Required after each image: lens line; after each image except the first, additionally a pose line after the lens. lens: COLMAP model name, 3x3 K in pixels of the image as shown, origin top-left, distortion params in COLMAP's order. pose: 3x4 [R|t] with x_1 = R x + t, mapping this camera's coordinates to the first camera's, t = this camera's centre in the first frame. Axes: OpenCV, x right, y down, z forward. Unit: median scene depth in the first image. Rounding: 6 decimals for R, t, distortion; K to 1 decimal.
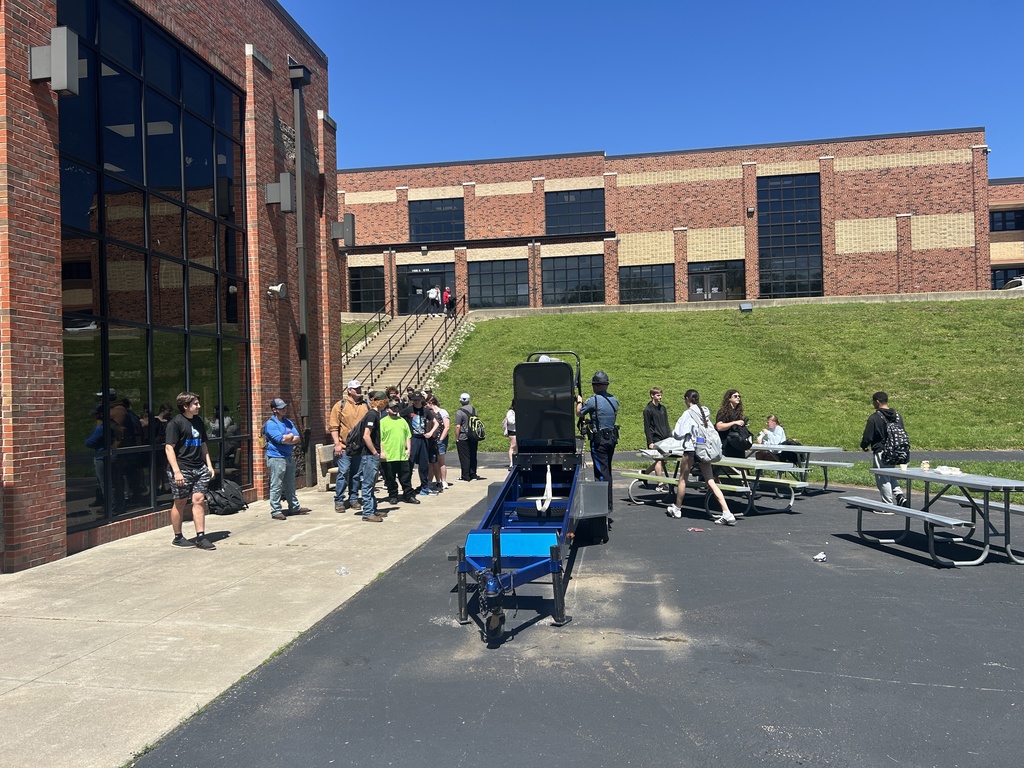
lens RADIAL K [[775.8, 0, 509.3], [0, 775.8, 388.4], [0, 0, 1]] dist [0.044138, -0.056147]
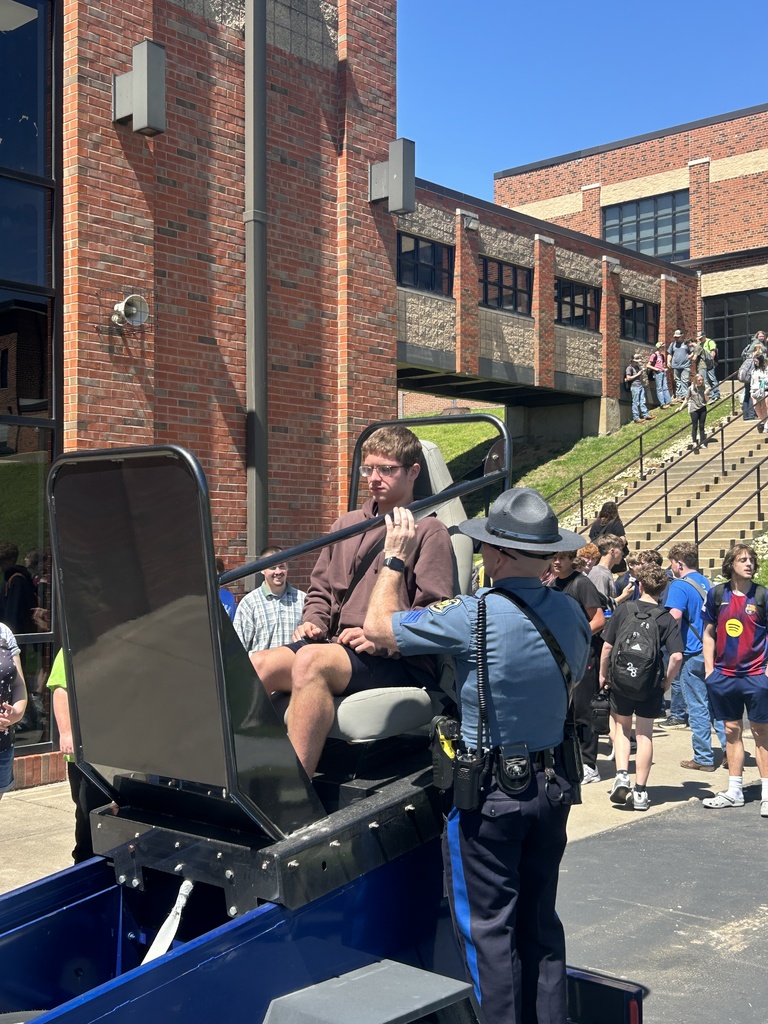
lens RADIAL K [[1242.2, 0, 386.0], [0, 1242.2, 507.8], [0, 0, 1]] dist [0.028108, 0.000000]
pose [[0.838727, 0.011237, -0.544436, 0.077521], [-0.016547, 0.999851, -0.004854, -0.004386], [0.544300, 0.013080, 0.838788, 0.172967]]
